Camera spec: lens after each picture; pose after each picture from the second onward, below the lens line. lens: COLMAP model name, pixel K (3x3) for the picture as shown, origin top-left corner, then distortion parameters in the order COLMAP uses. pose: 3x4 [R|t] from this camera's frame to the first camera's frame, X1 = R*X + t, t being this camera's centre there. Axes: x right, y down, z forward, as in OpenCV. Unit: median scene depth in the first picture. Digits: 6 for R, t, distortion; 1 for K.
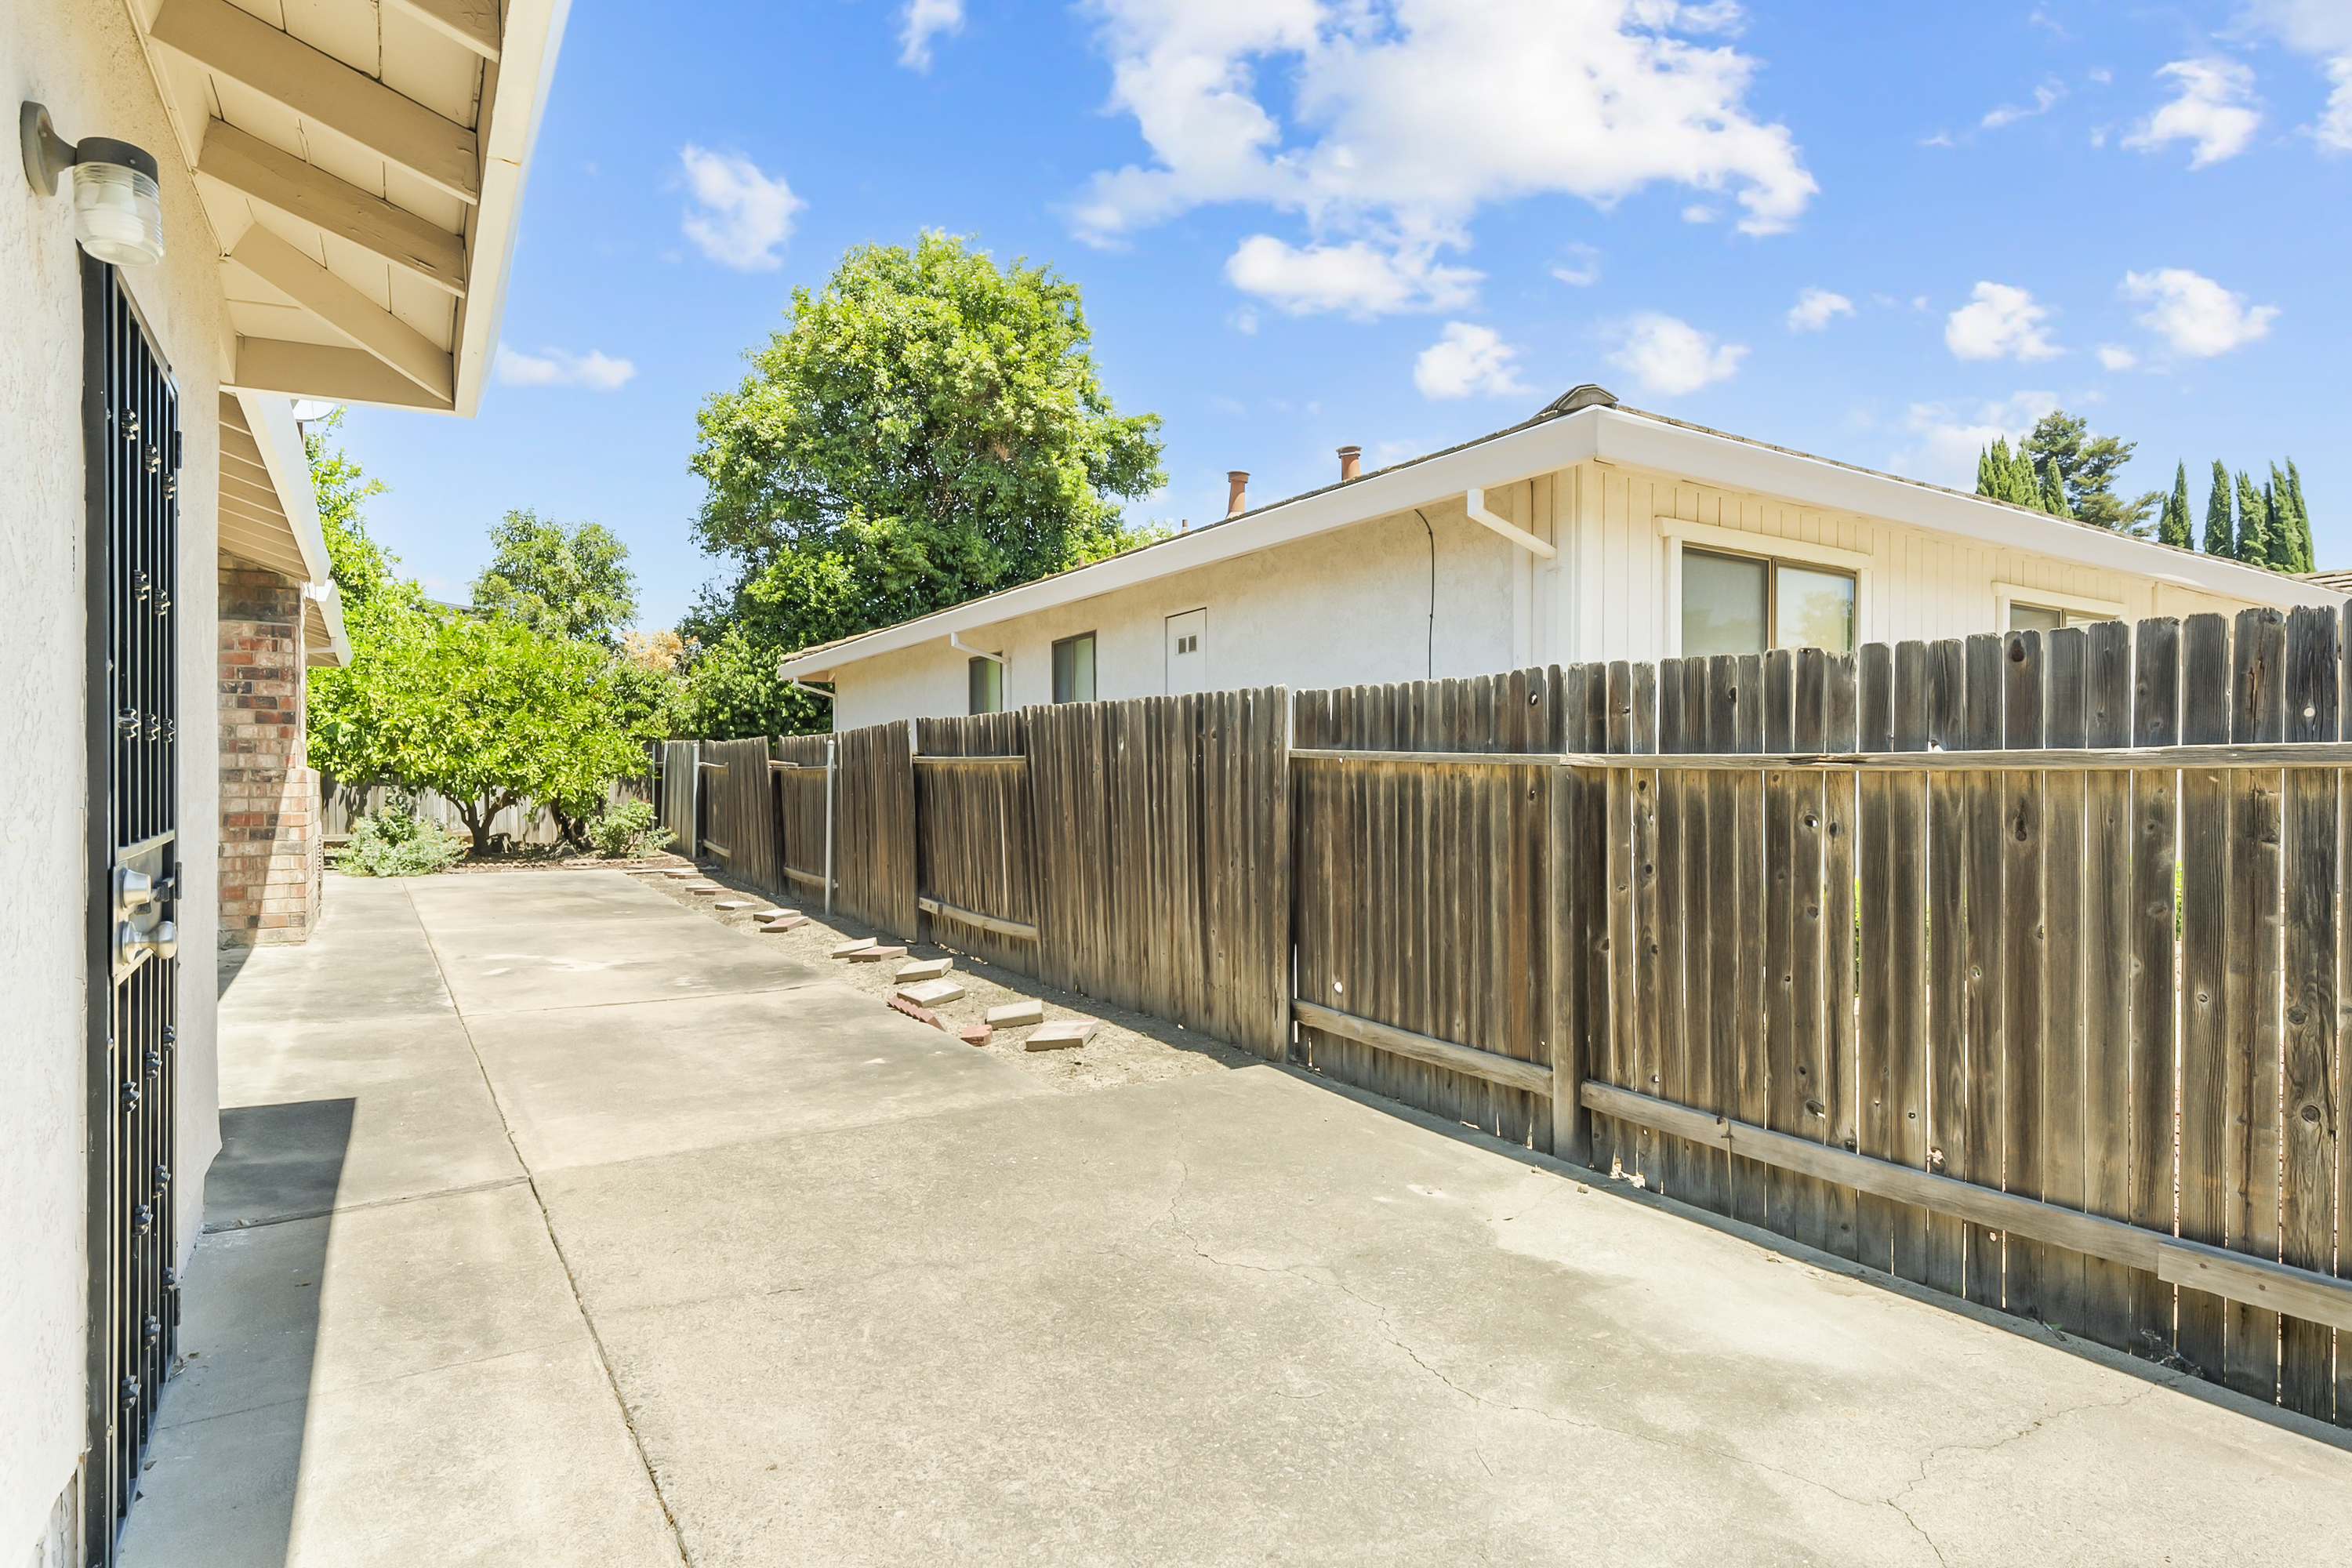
lens RADIAL K [[1200.4, 0, 1169.9], [0, 1200.4, 783.3], [0, 0, 1]] dist [0.002745, 0.000969]
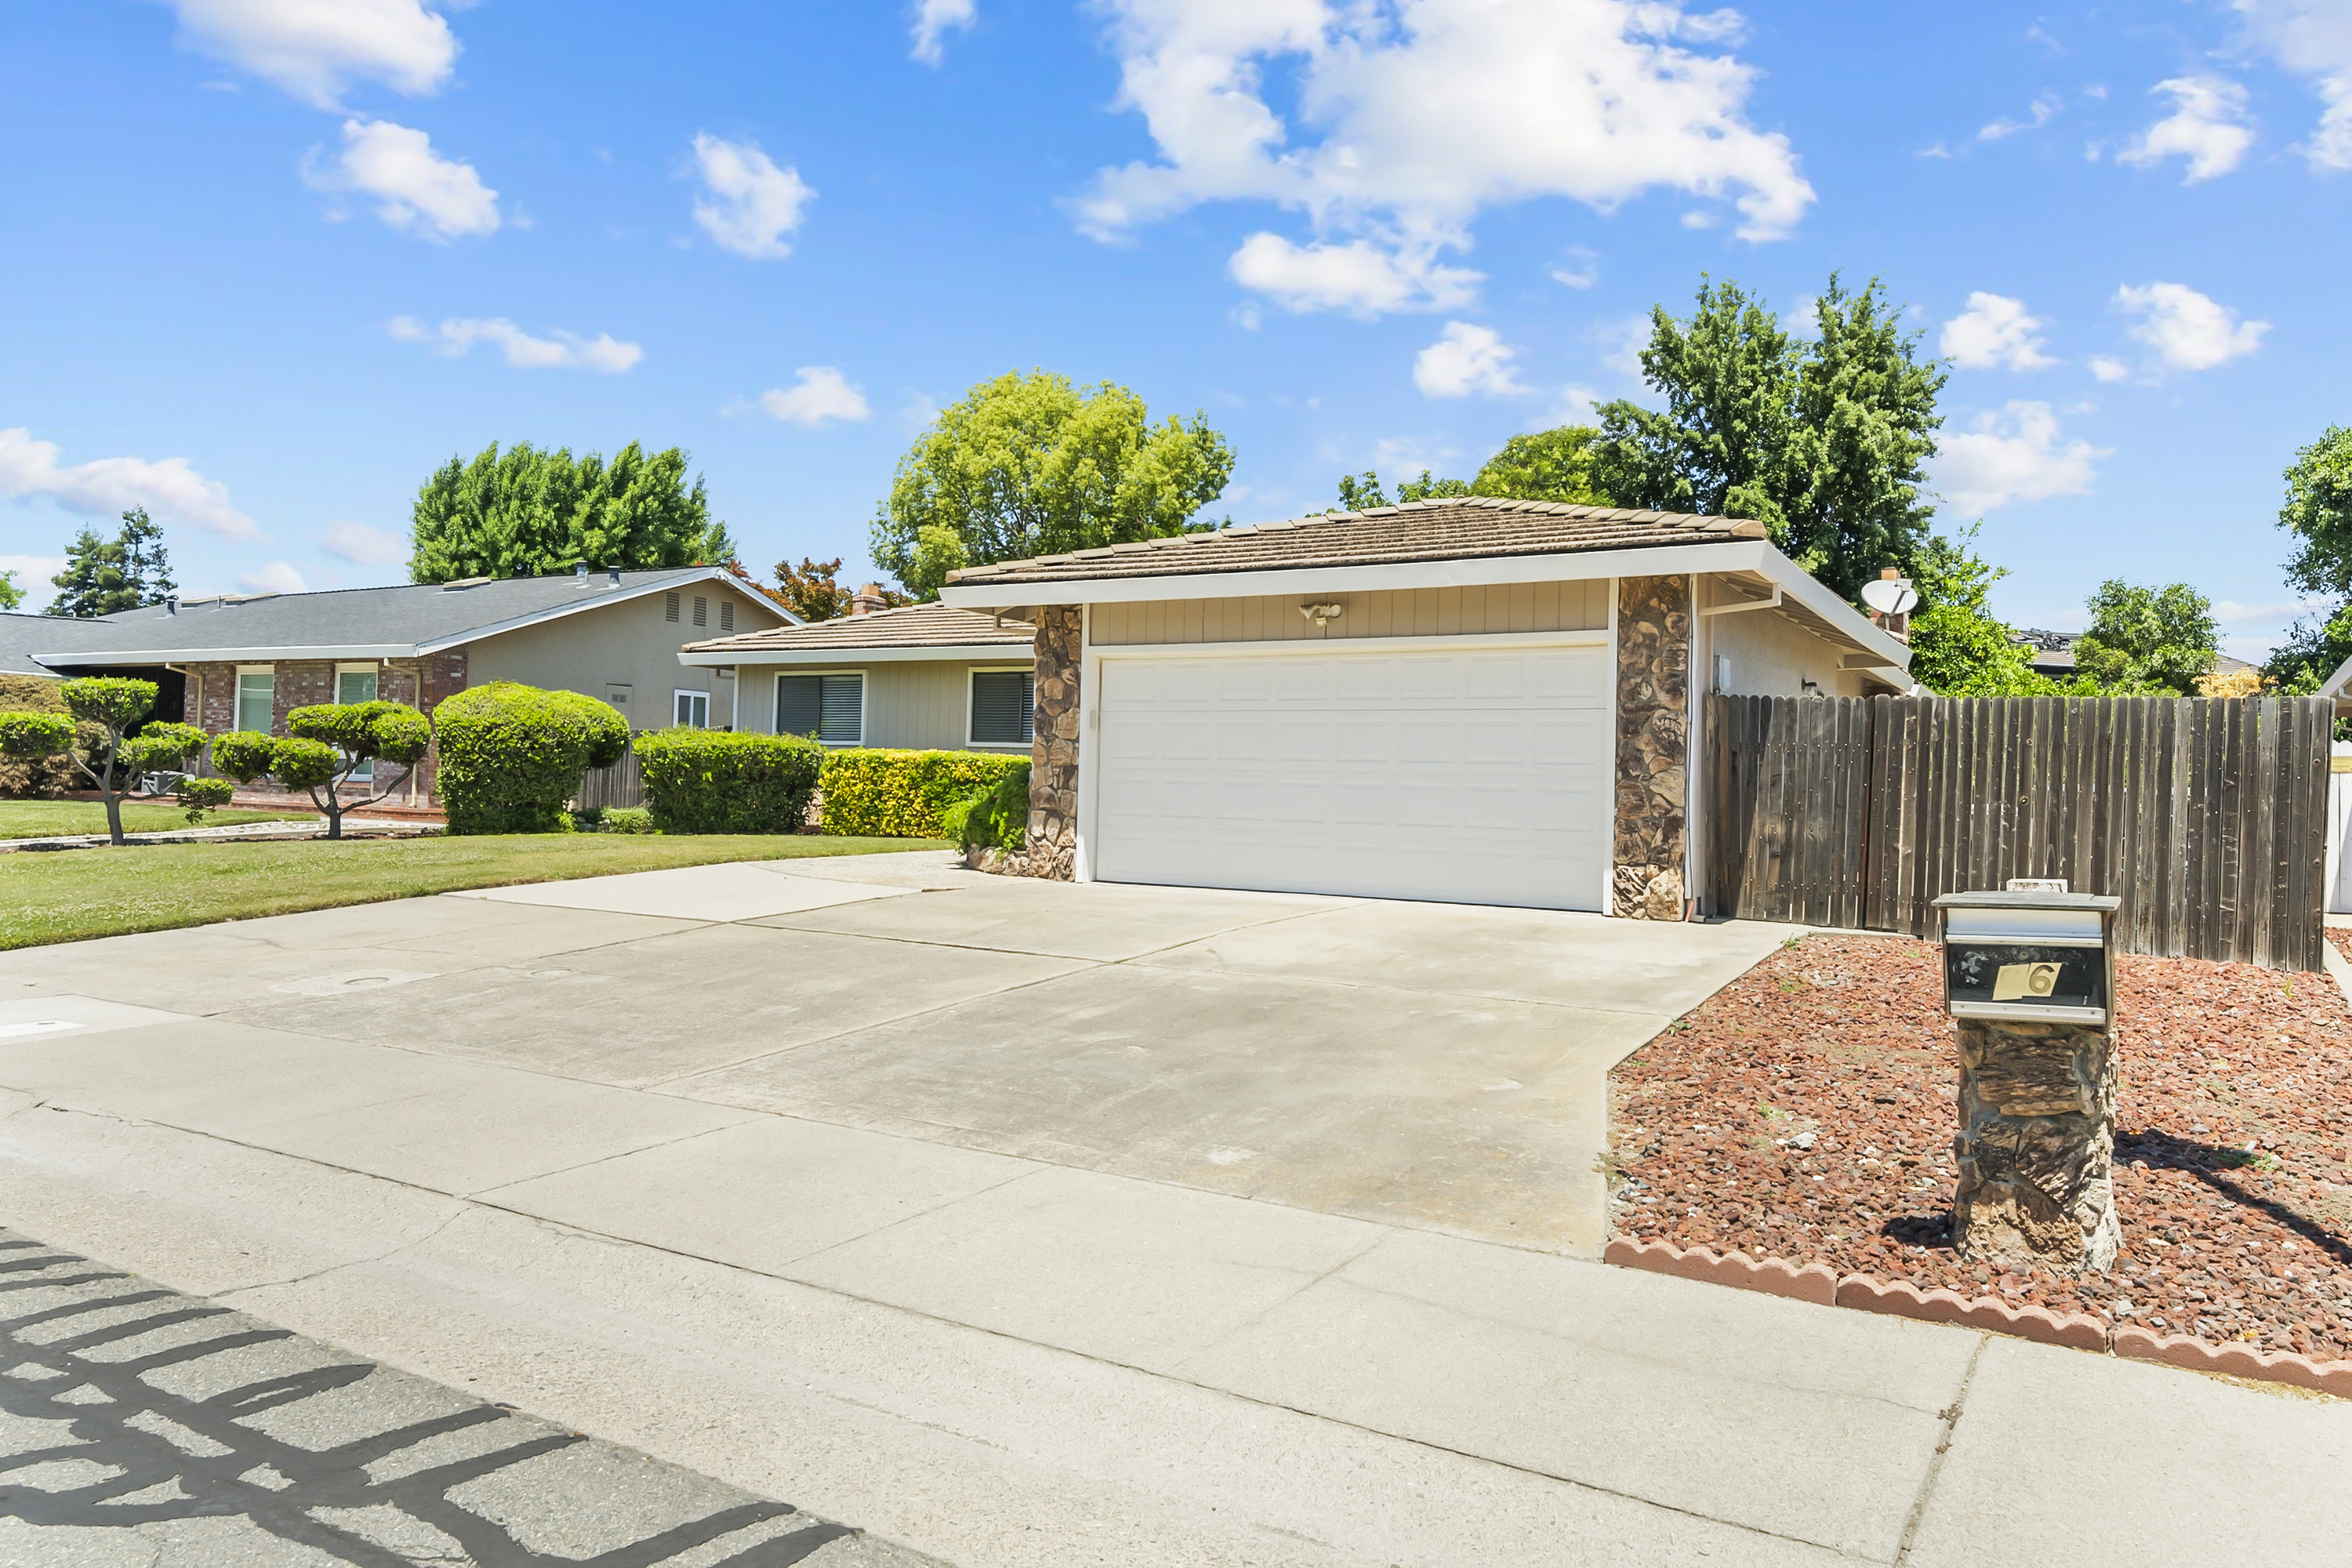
lens RADIAL K [[1579.7, 0, 1171.8], [0, 1579.7, 781.7], [0, 0, 1]] dist [0.000243, 0.001850]
pose [[0.439353, 0.006011, -0.898294, 1.437926], [-0.034090, 0.999369, -0.009985, 0.065734], [0.897668, 0.035010, 0.439280, -1.634713]]
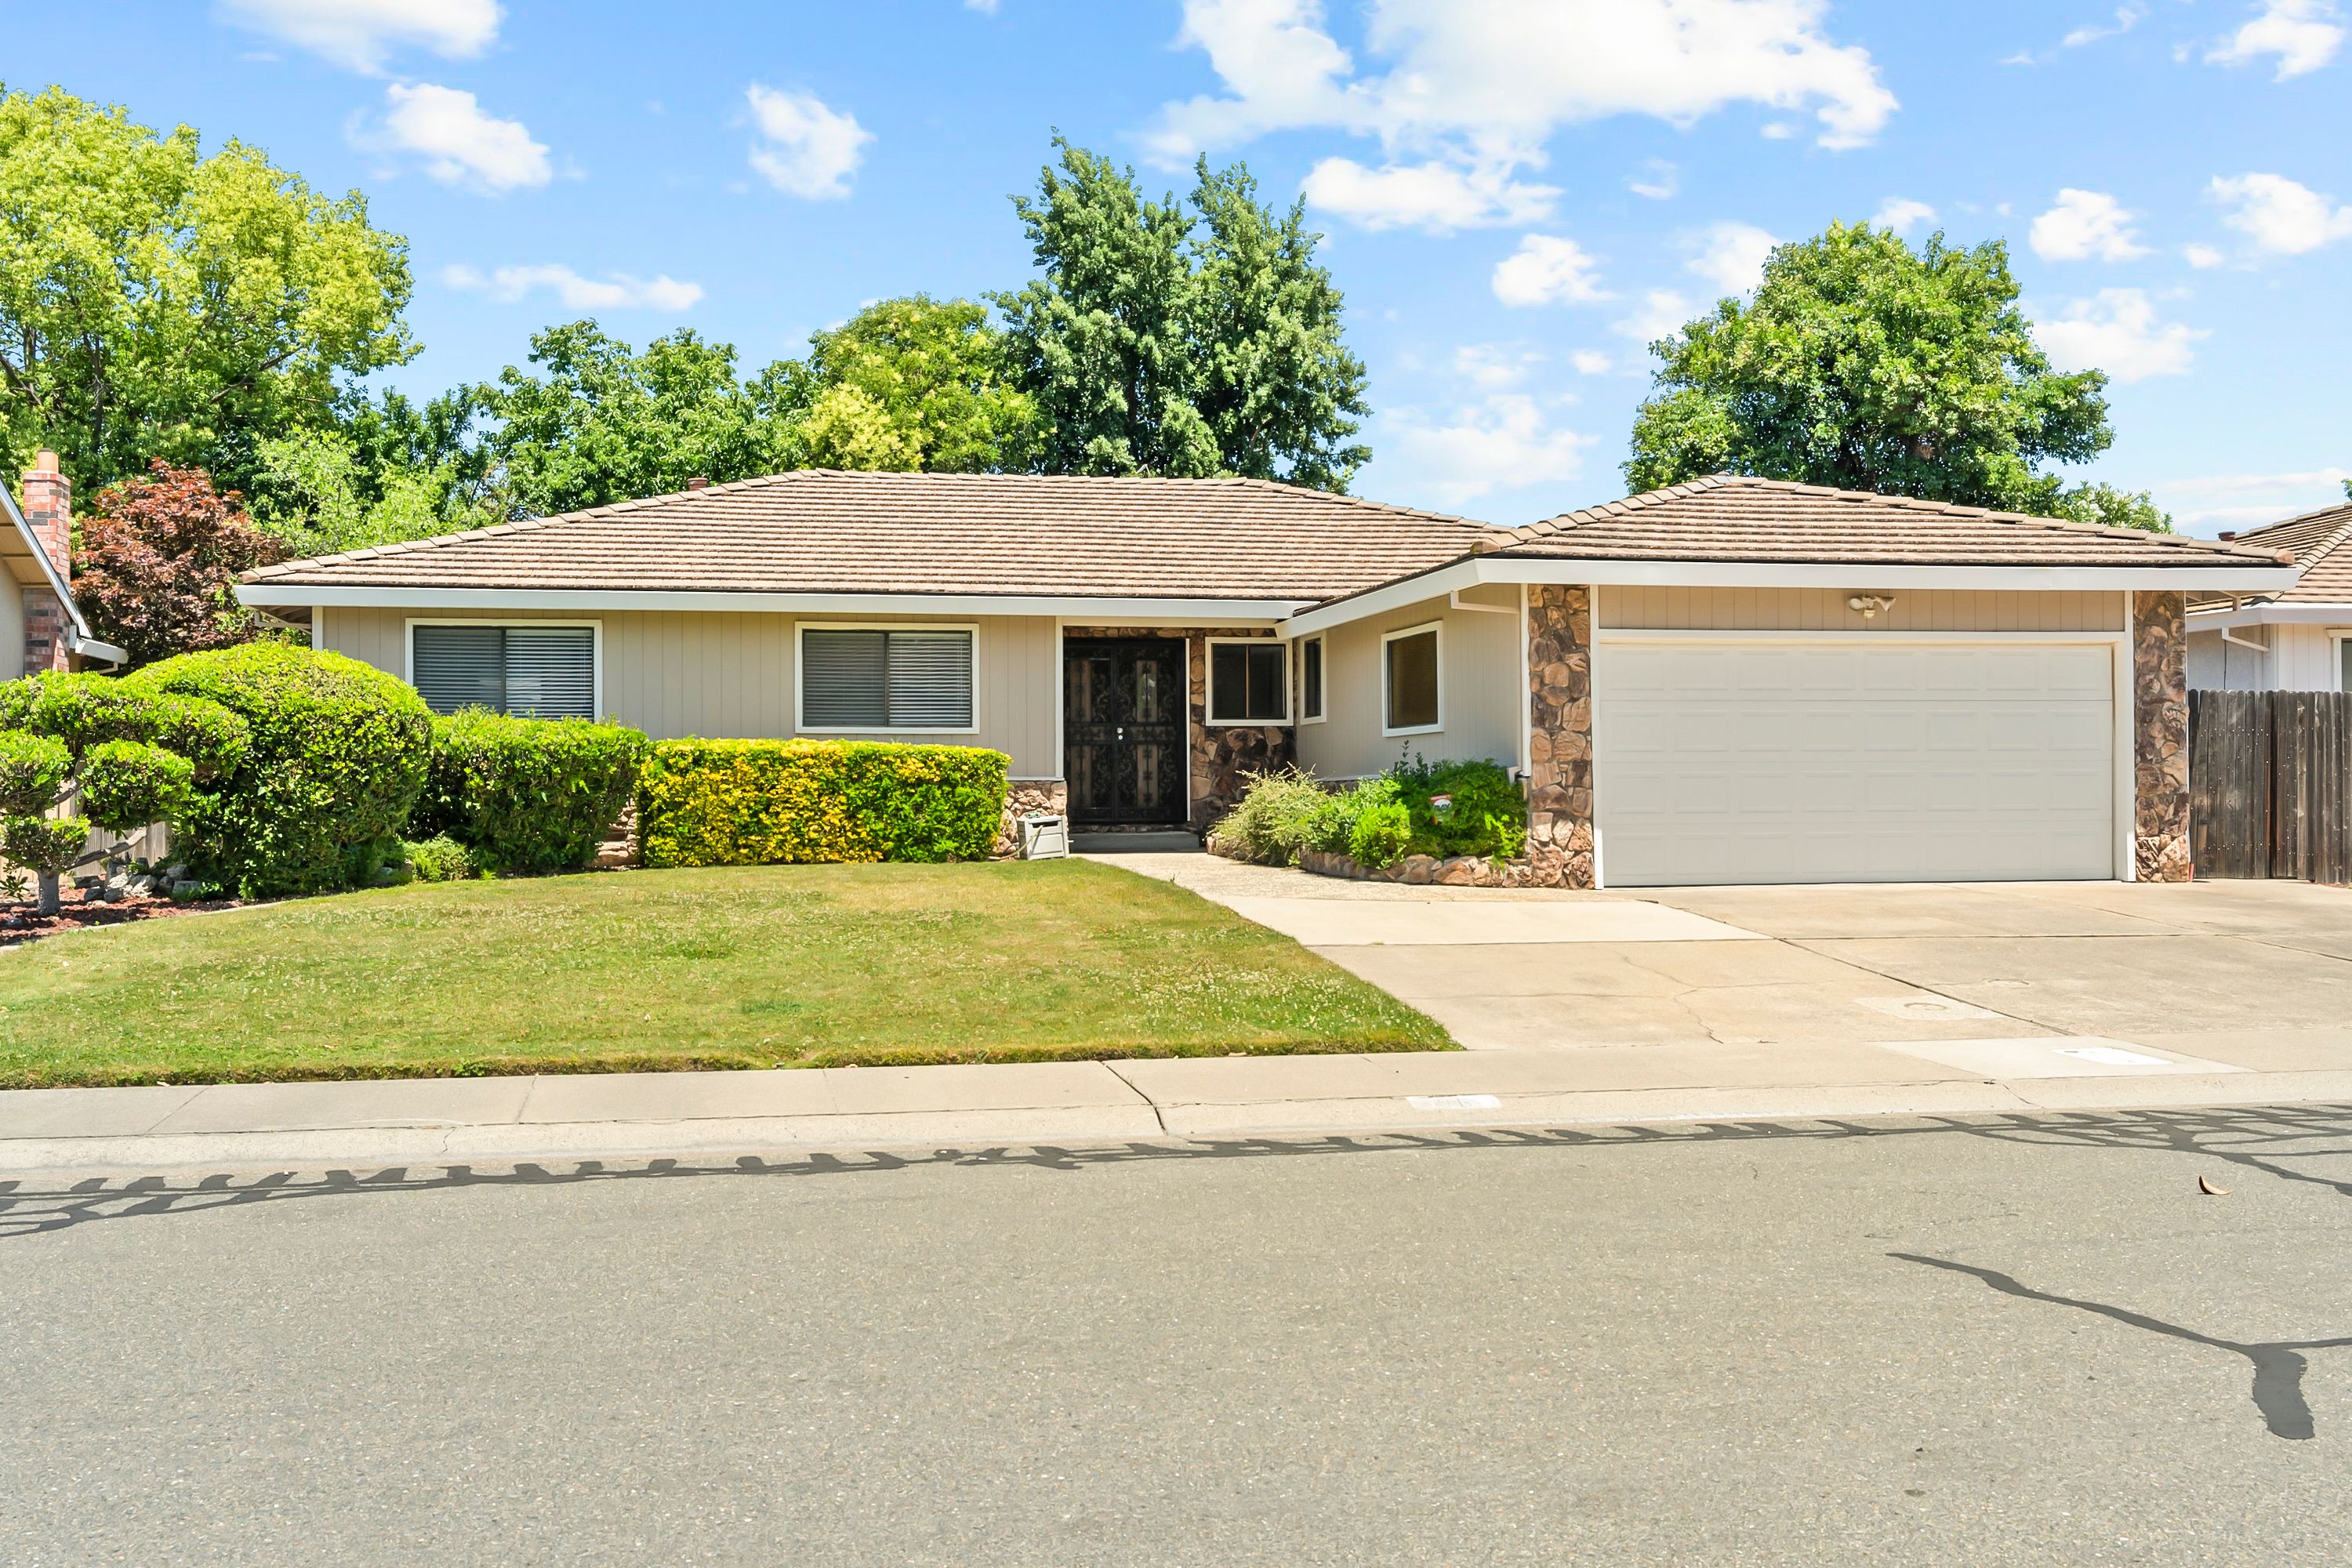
lens RADIAL K [[2386.5, 0, 1178.8], [0, 2386.5, 785.0], [0, 0, 1]] dist [-0.000331, 0.009838]
pose [[0.924353, -0.004057, -0.381516, 0.132490], [0.001598, 0.999976, -0.006761, 0.075873], [0.381534, 0.005640, 0.924337, -3.677657]]
